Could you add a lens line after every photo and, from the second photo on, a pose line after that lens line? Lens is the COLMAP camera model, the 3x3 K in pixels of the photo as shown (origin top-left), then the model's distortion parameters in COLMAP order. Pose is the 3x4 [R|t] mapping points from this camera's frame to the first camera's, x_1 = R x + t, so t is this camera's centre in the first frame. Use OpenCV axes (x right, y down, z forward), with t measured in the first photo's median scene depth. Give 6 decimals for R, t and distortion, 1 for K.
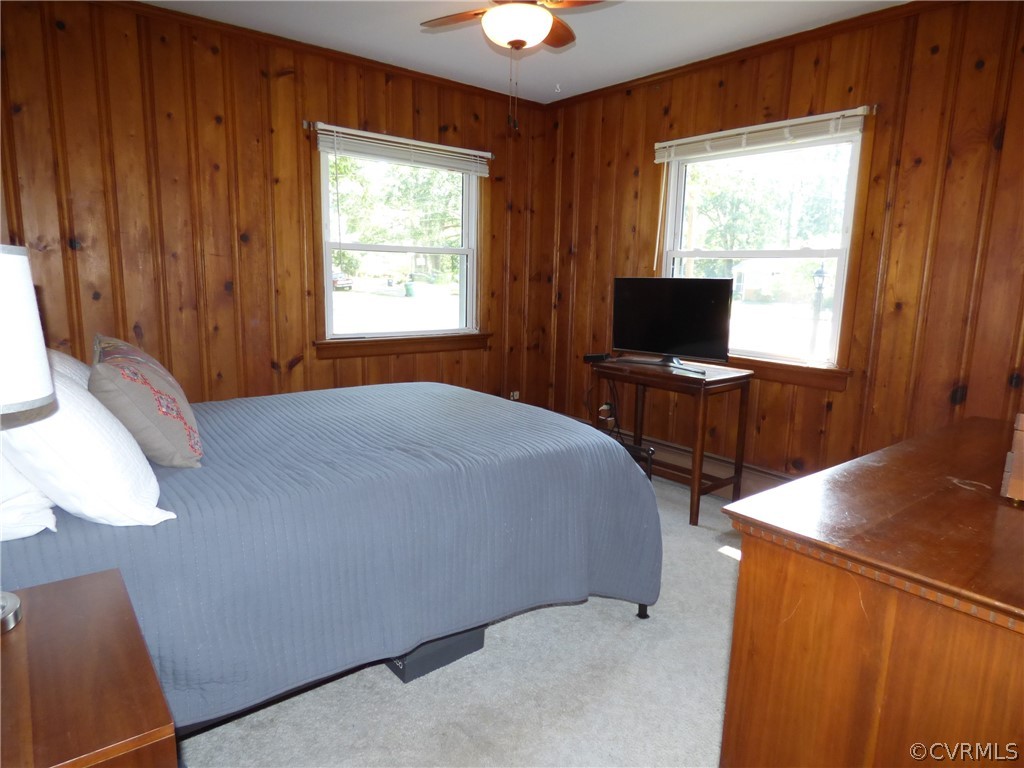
lens RADIAL K [[626.4, 0, 513.6], [0, 626.4, 382.9], [0, 0, 1]] dist [-0.007539, -0.010684]
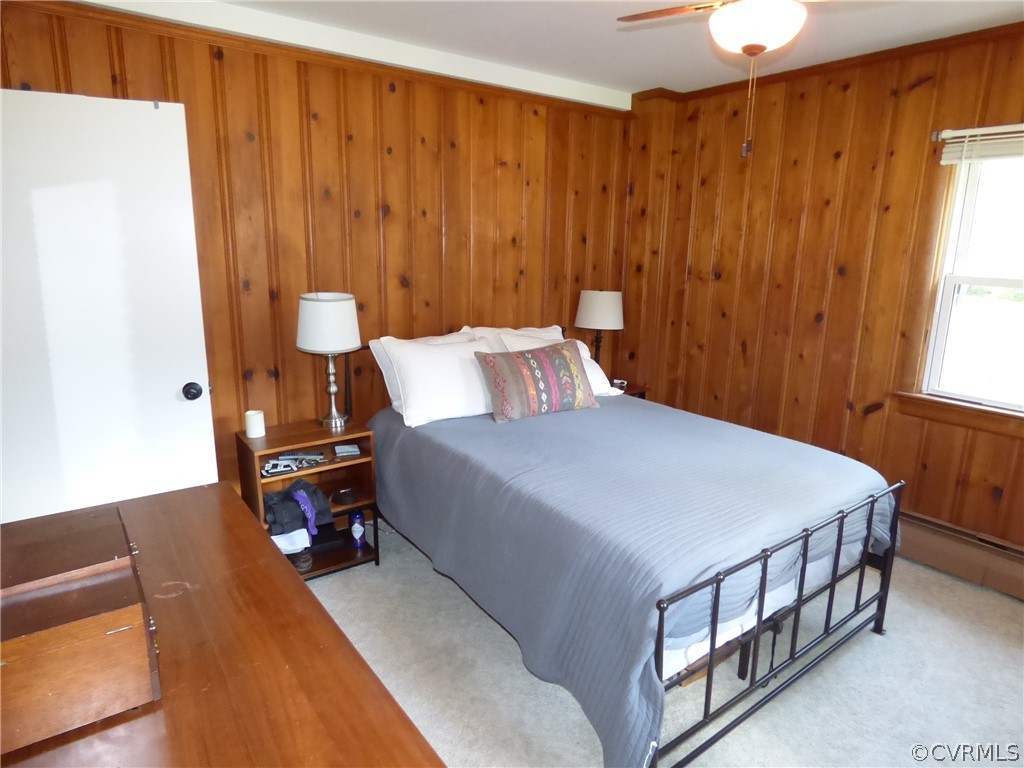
lens RADIAL K [[626.4, 0, 513.6], [0, 626.4, 382.9], [0, 0, 1]] dist [-0.007539, -0.010684]
pose [[-0.025096, 0.191867, -0.981100, 0.543154], [-0.200611, 0.960479, 0.192965, -0.141315], [0.979349, 0.201662, 0.014387, 0.493098]]
